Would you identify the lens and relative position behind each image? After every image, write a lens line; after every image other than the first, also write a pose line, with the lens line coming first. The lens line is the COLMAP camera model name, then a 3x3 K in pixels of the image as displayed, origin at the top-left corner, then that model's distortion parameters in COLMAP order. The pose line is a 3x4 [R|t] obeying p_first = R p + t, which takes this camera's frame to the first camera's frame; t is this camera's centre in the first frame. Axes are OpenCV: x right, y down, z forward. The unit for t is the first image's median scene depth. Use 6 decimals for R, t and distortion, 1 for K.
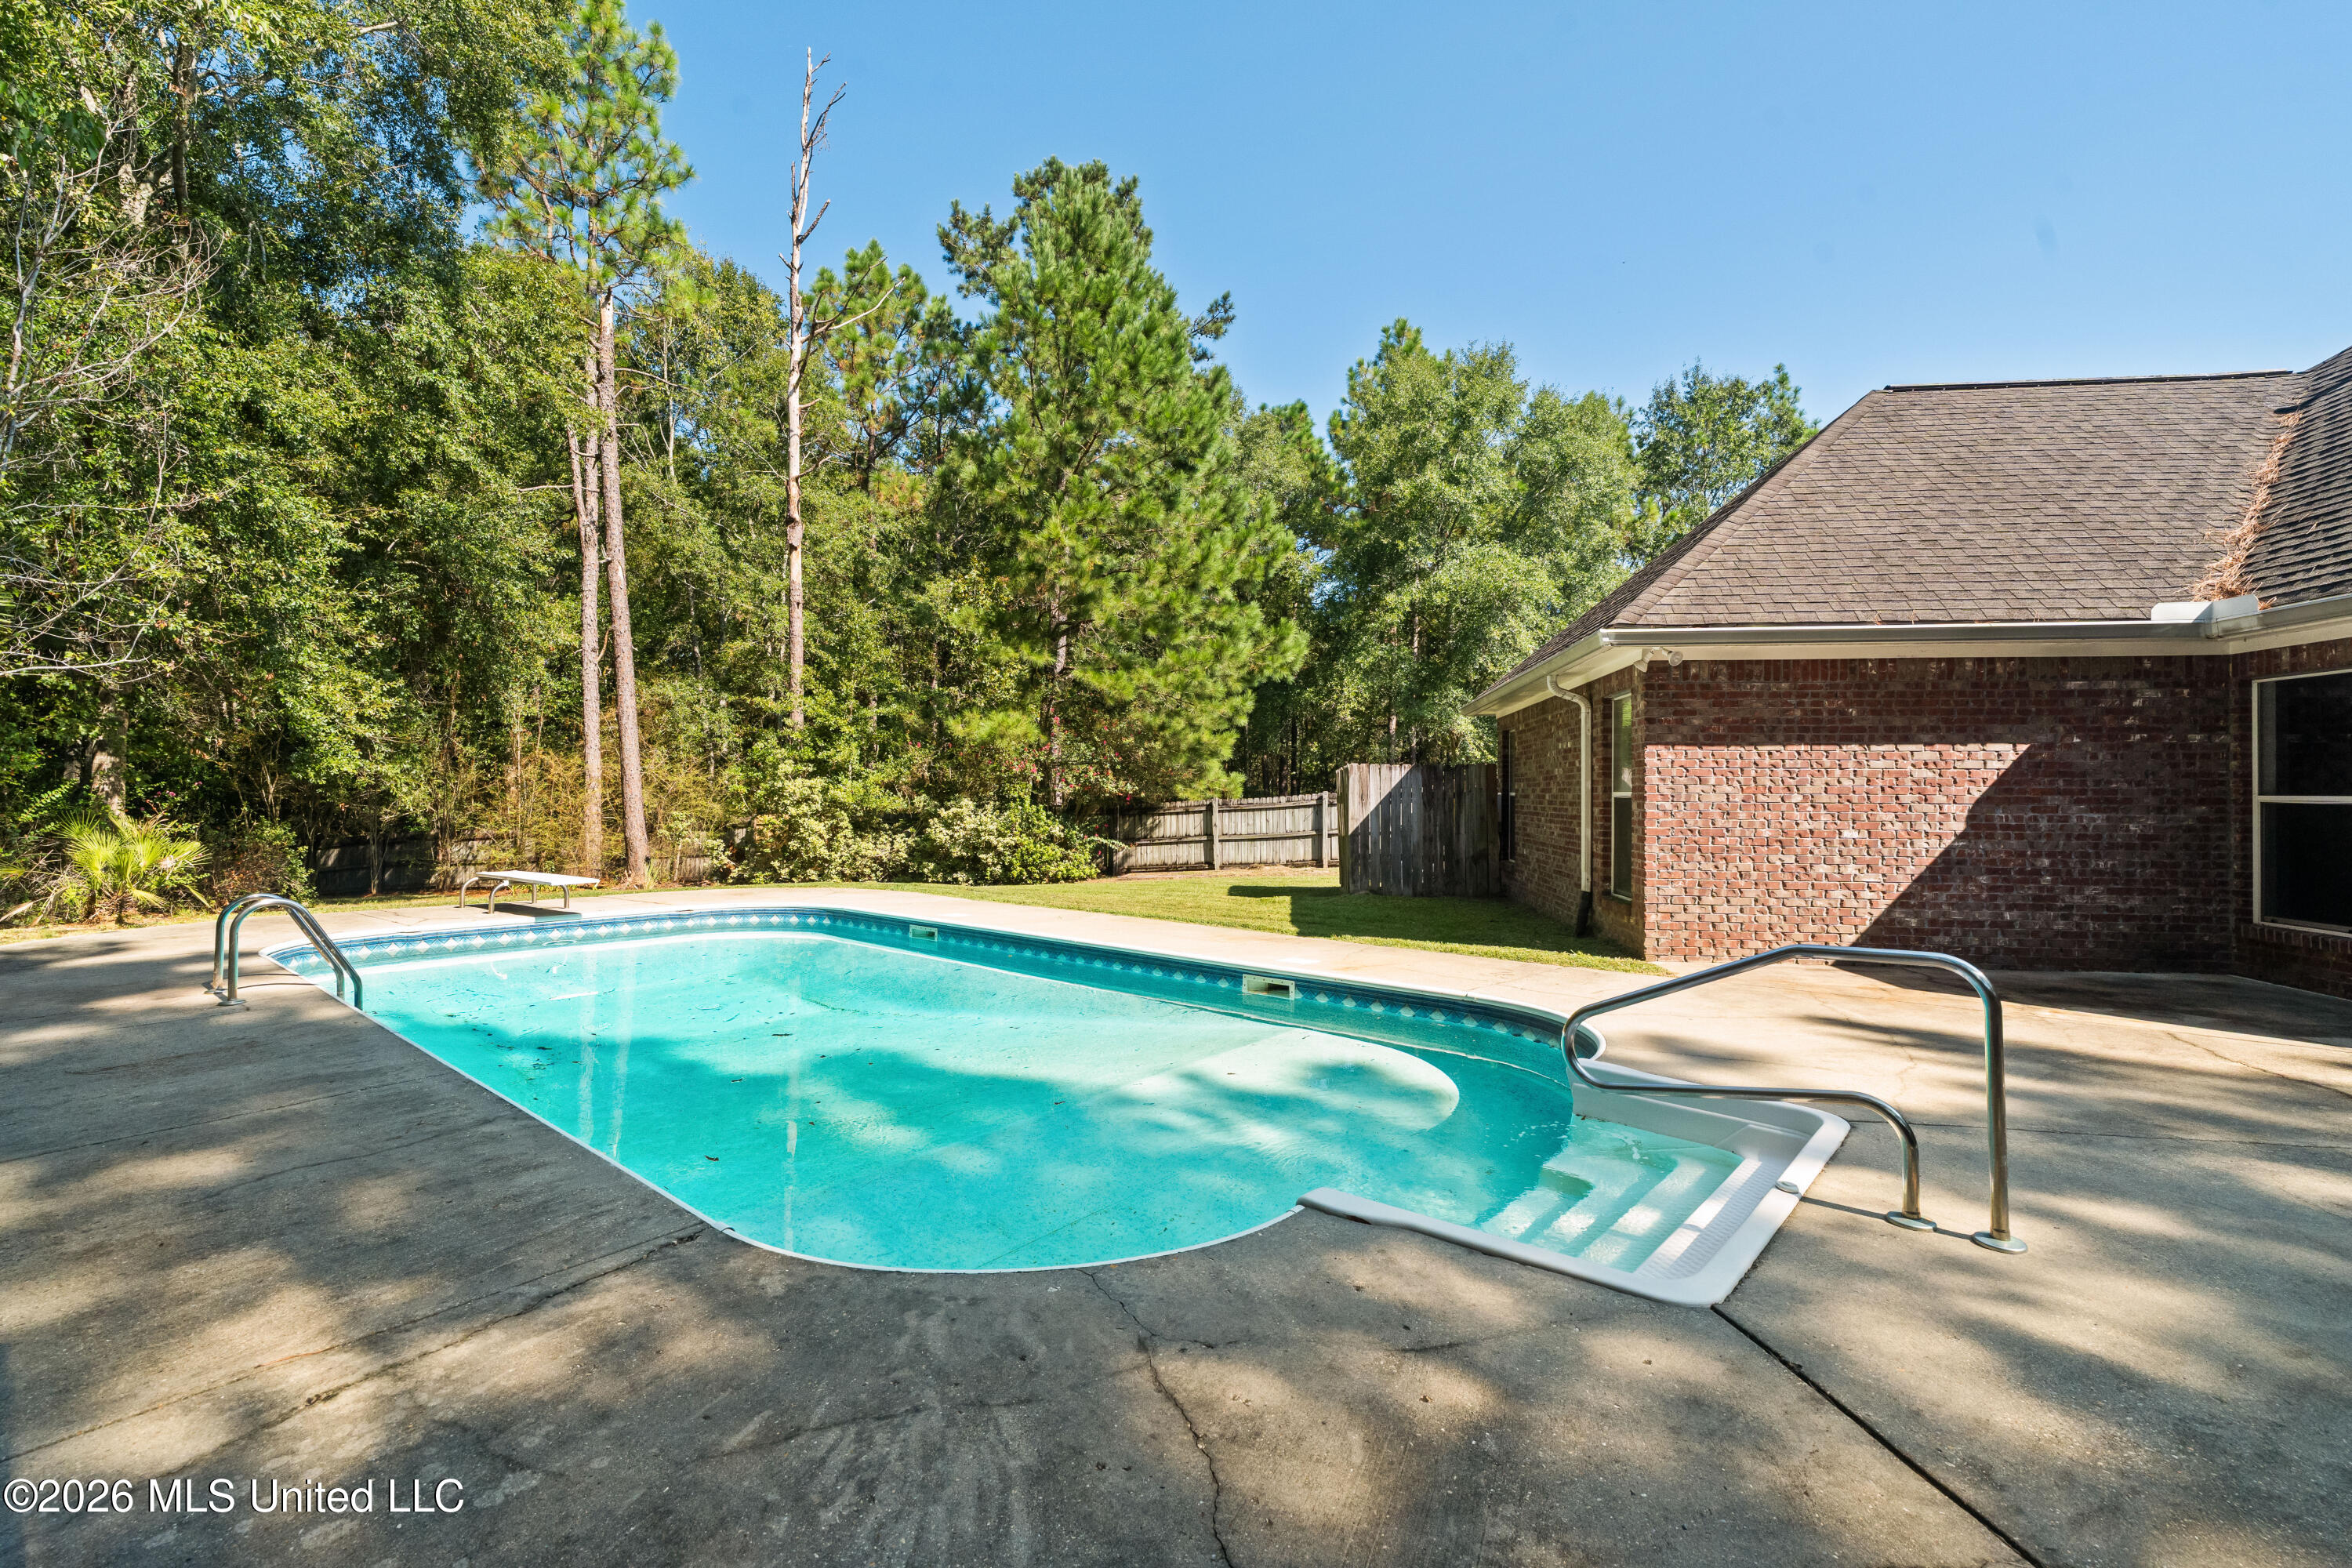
lens RADIAL K [[1061.8, 0, 1167.9], [0, 1061.8, 781.7], [0, 0, 1]] dist [-0.008612, 0.000939]
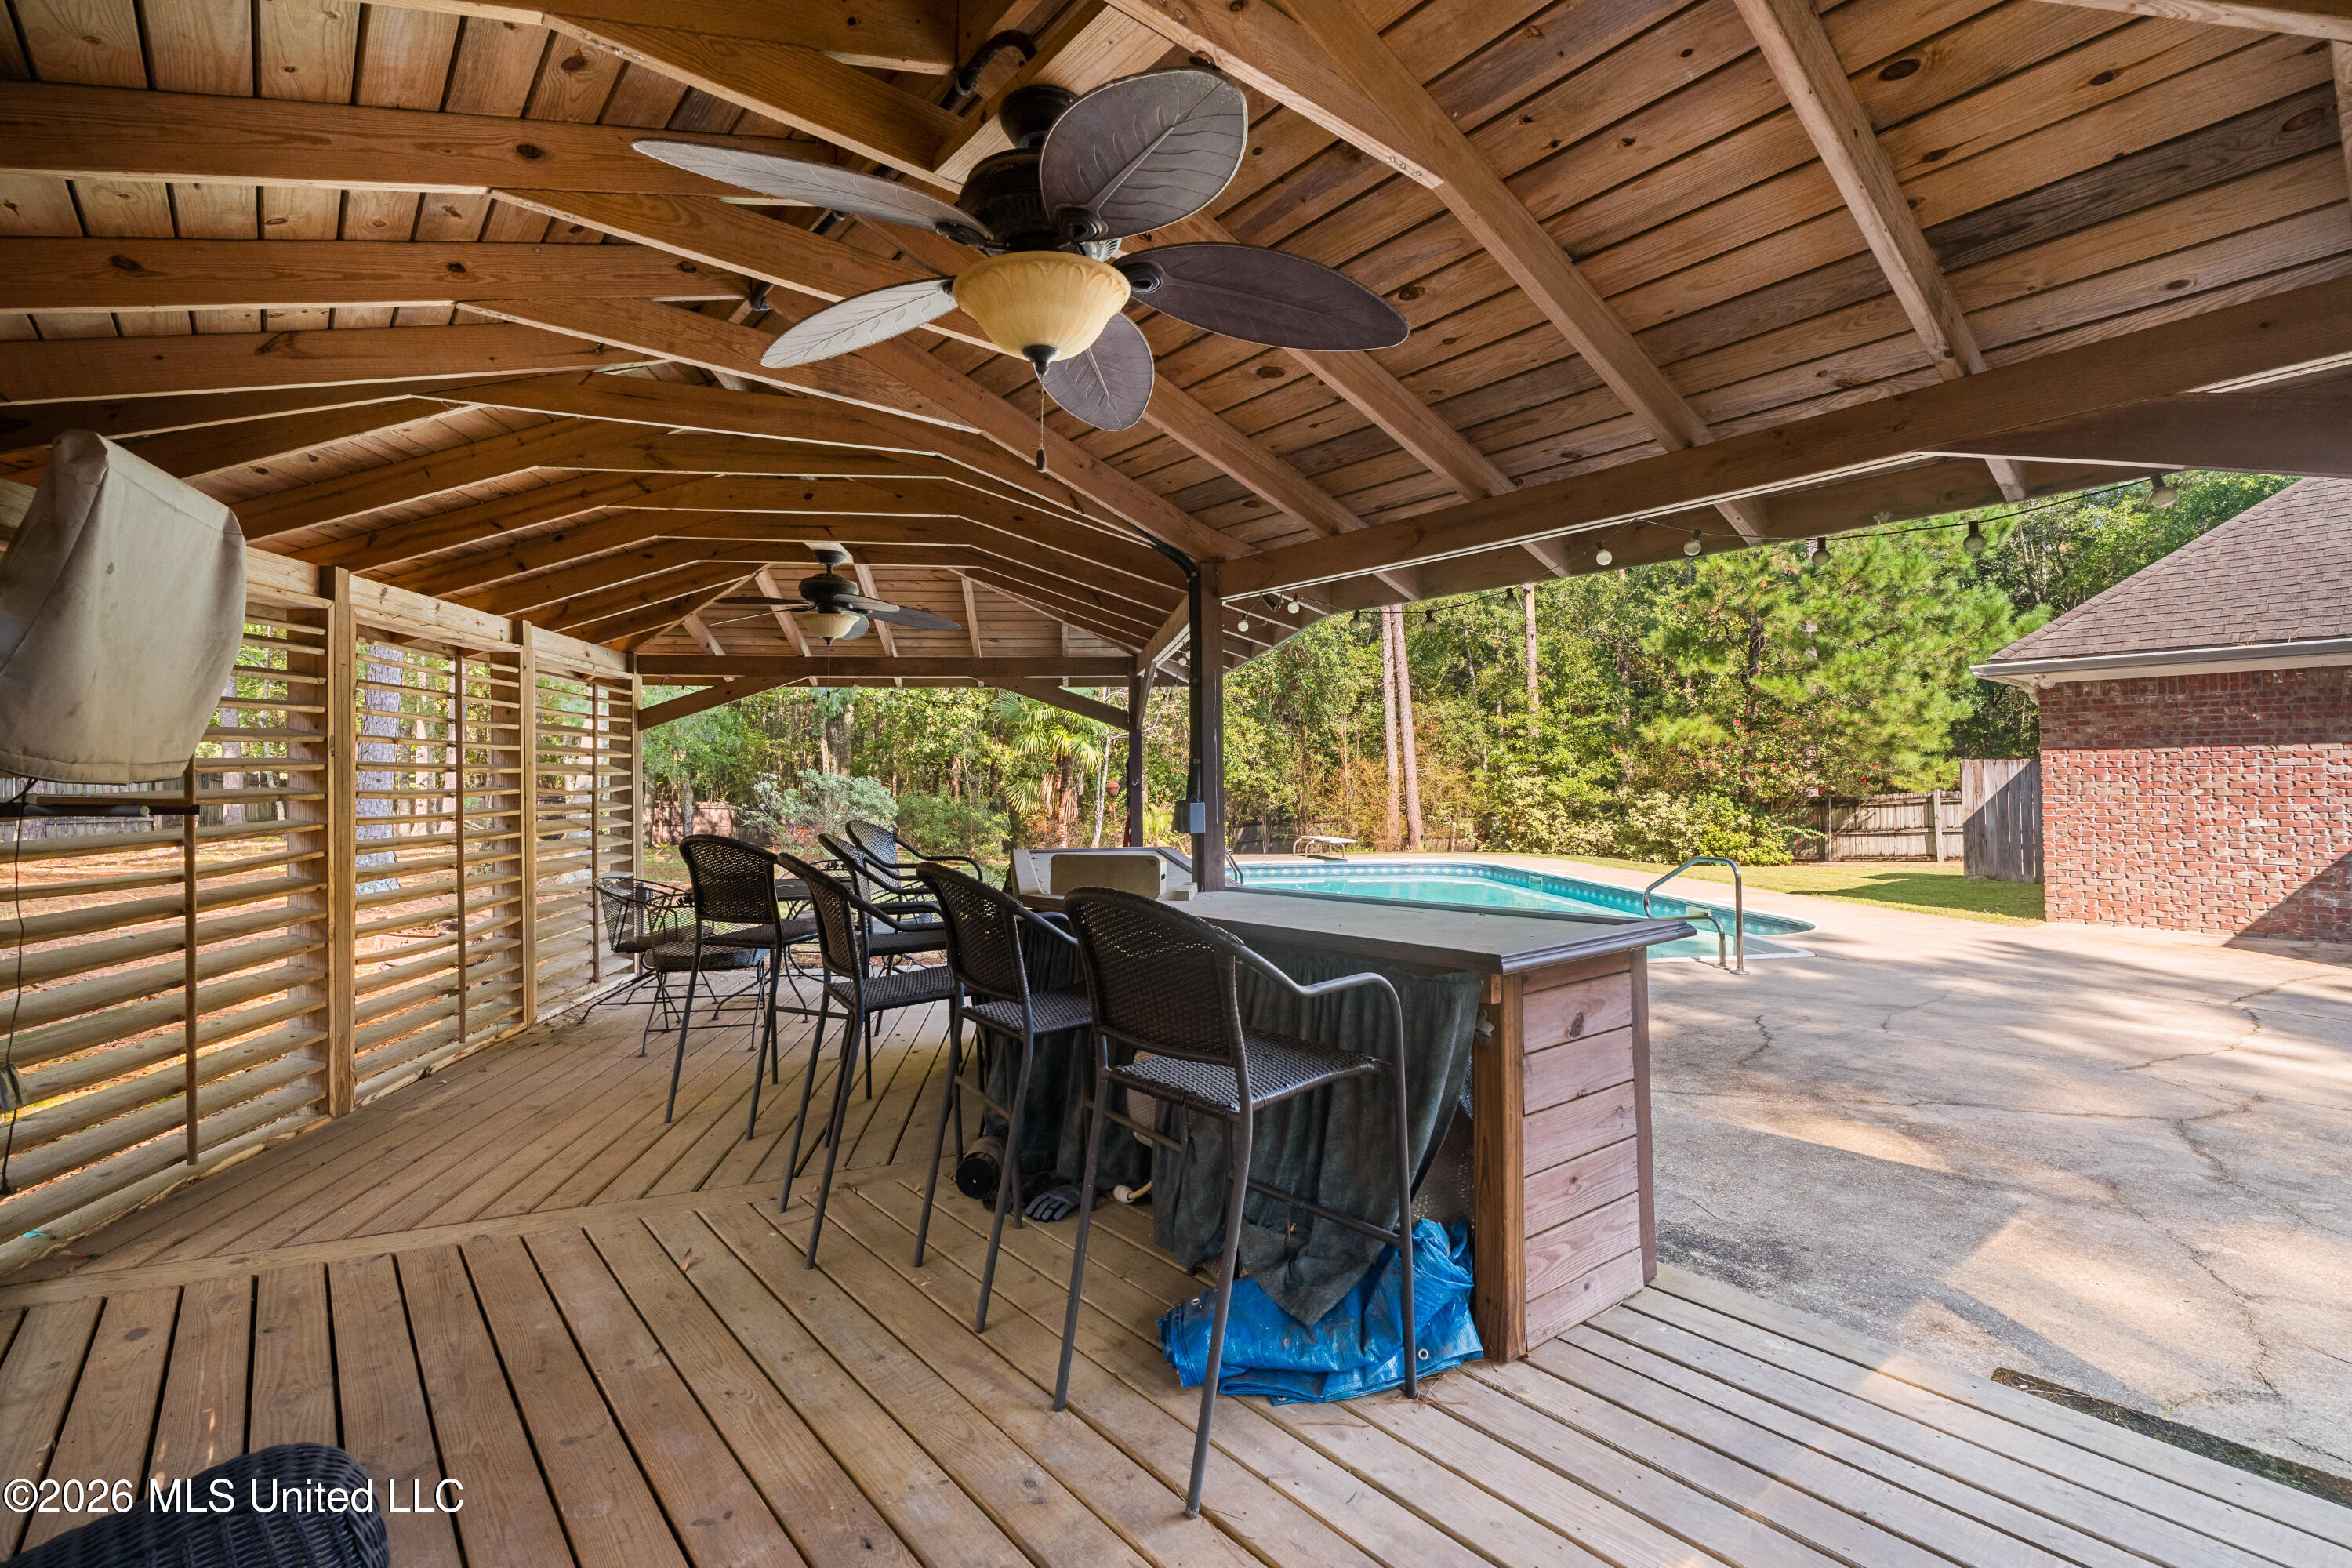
lens RADIAL K [[1083.5, 0, 1166.9], [0, 1083.5, 759.2], [0, 0, 1]] dist [-0.004080, 0.000214]
pose [[0.736511, -0.024553, -0.675979, 0.224217], [0.015804, 0.999693, -0.019092, -0.006345], [0.676241, 0.003378, 0.736673, -0.265186]]
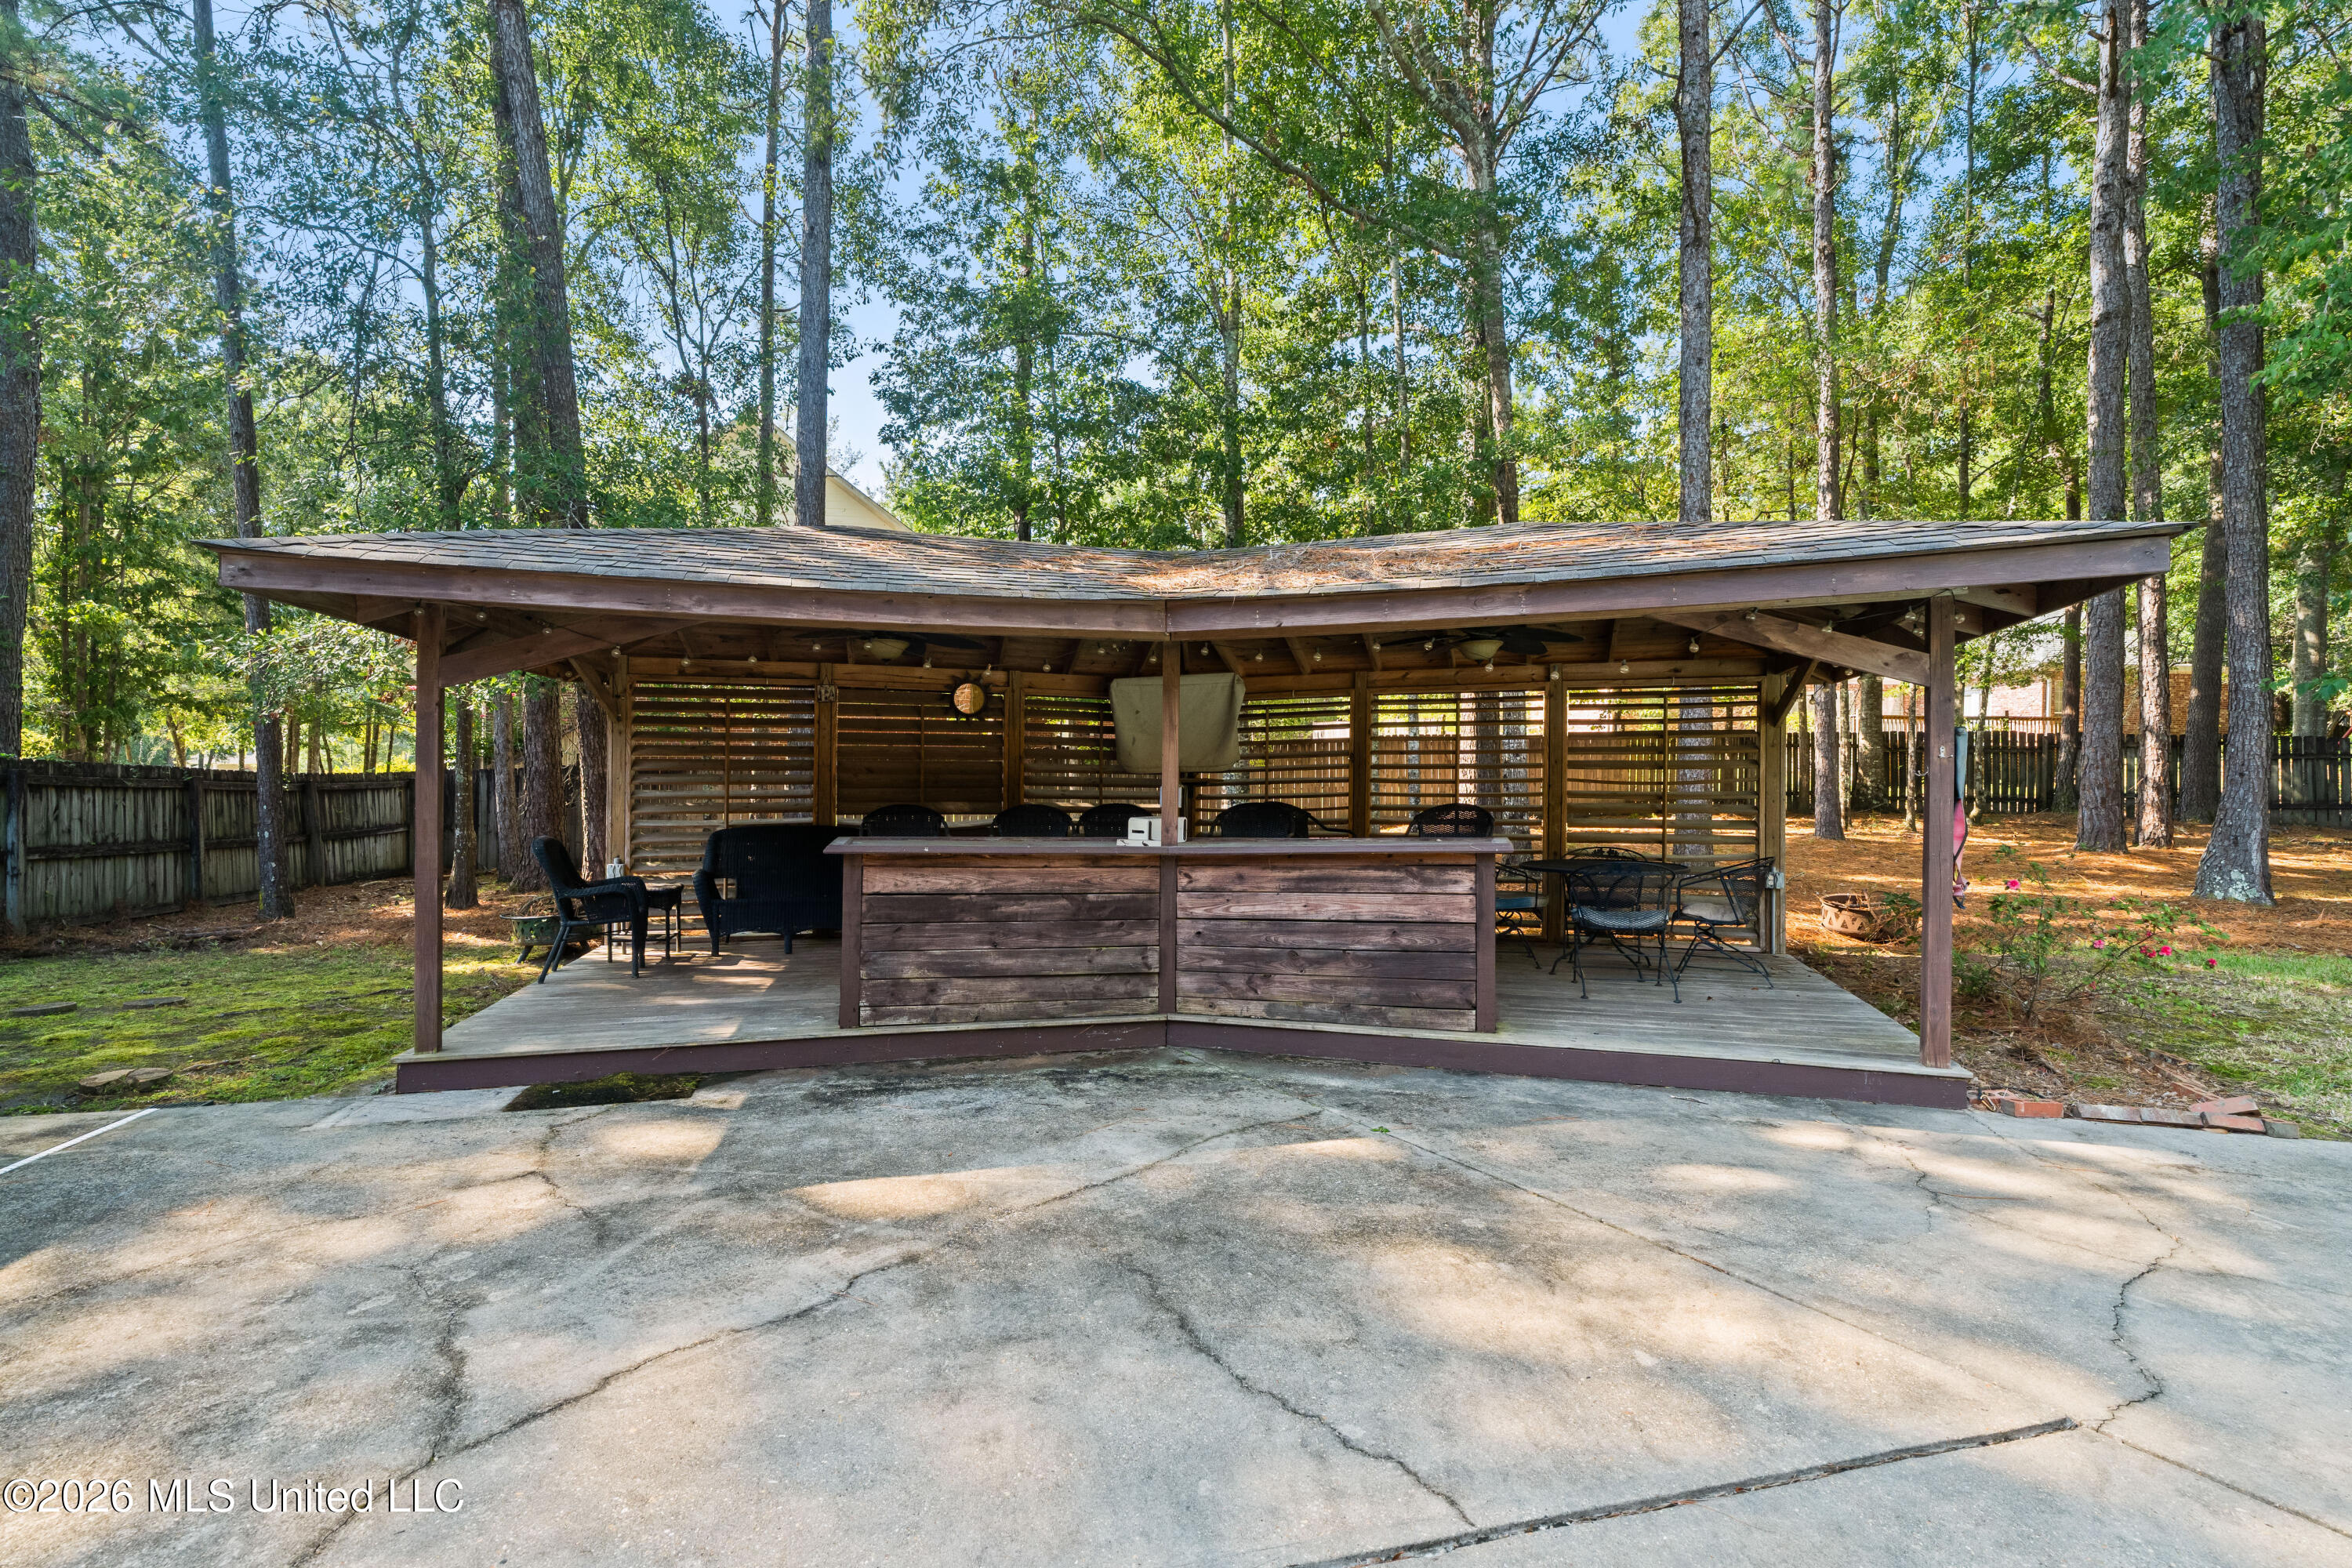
lens RADIAL K [[1061.8, 0, 1167.9], [0, 1061.8, 781.7], [0, 0, 1]] dist [-0.008612, 0.000939]
pose [[-0.928284, -0.010073, -0.371734, 0.198225], [-0.005239, 0.999888, -0.014012, 0.000187], [0.371834, -0.011059, -0.928233, 0.153674]]
